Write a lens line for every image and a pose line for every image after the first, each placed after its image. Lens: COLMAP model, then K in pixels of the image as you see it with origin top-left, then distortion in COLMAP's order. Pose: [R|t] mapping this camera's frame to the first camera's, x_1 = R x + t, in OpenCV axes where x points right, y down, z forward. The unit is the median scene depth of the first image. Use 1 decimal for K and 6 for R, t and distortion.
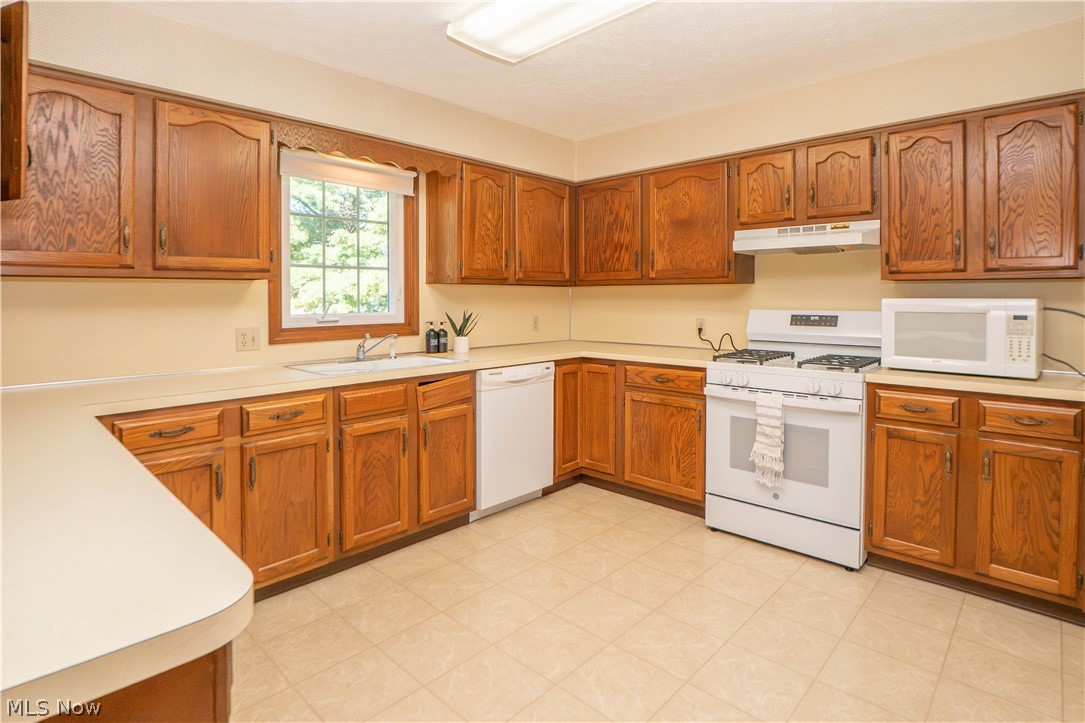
lens RADIAL K [[524.9, 0, 549.0], [0, 524.9, 307.6], [0, 0, 1]] dist [-0.028985, 0.000357]
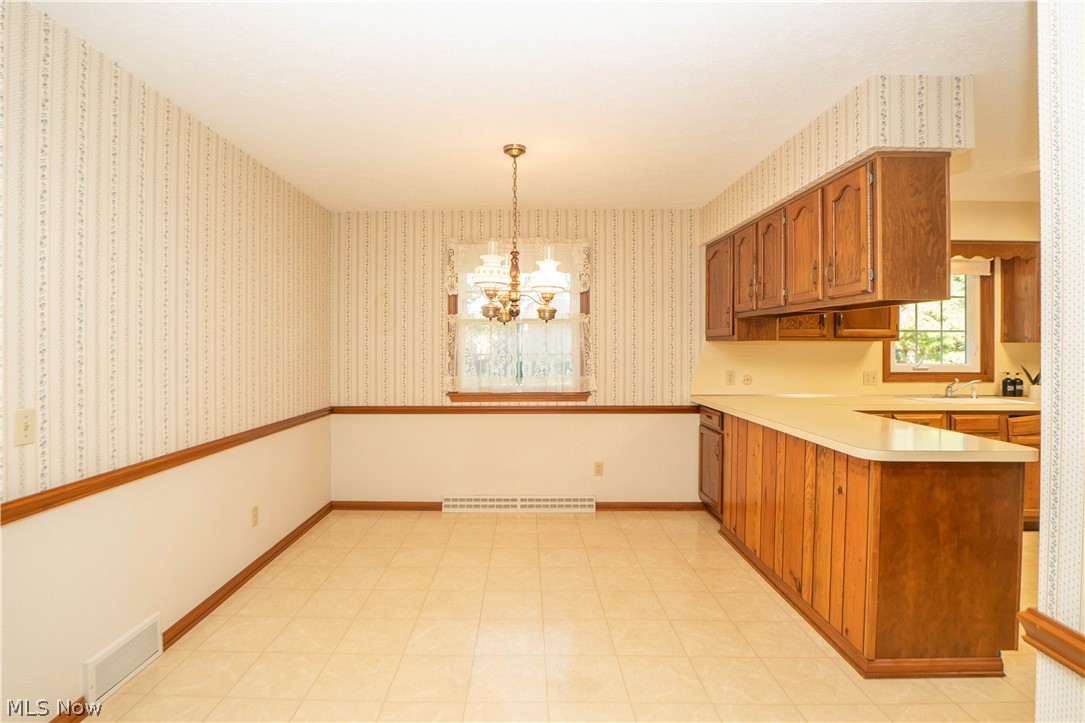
lens RADIAL K [[572.1, 0, 541.7], [0, 572.1, 347.3], [0, 0, 1]] dist [-0.000647, 0.000011]
pose [[0.708075, 0.011373, -0.706046, -0.048029], [-0.020201, 0.999787, -0.004155, -0.005200], [0.705848, 0.017205, 0.708154, -0.831069]]
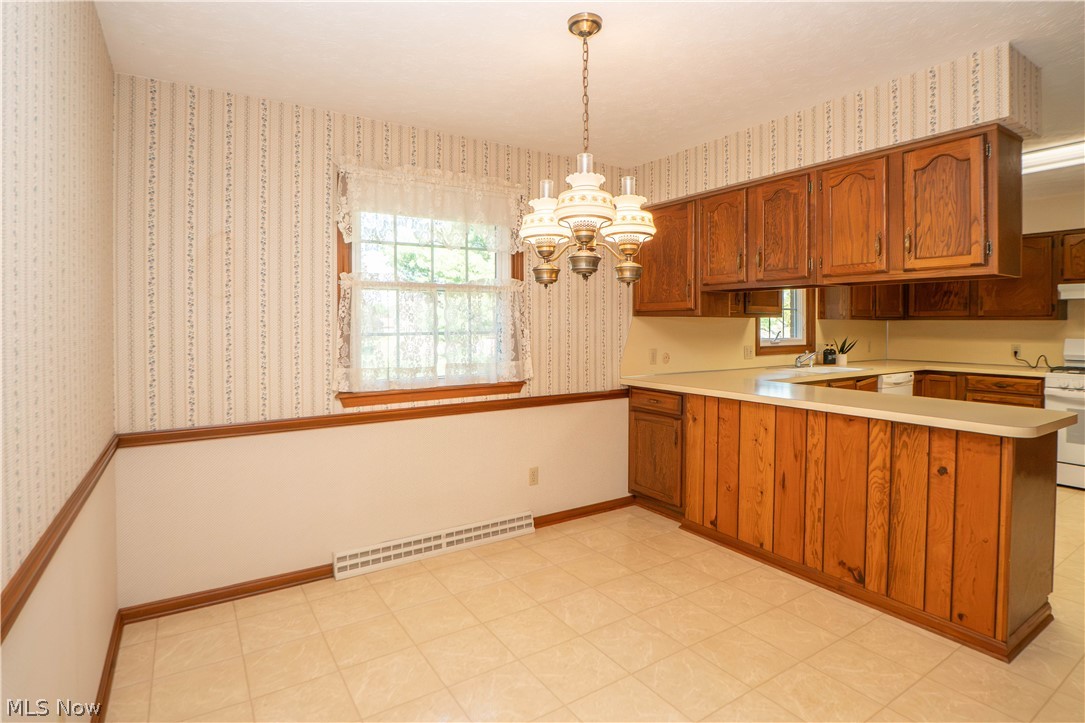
lens RADIAL K [[558.5, 0, 539.8], [0, 558.5, 330.8], [0, 0, 1]] dist [-0.021205, 0.000225]
pose [[0.978905, 0.010688, -0.204037, -0.753430], [-0.011778, 0.999922, -0.004130, 0.005483], [0.203977, 0.006446, 0.978954, -0.796185]]
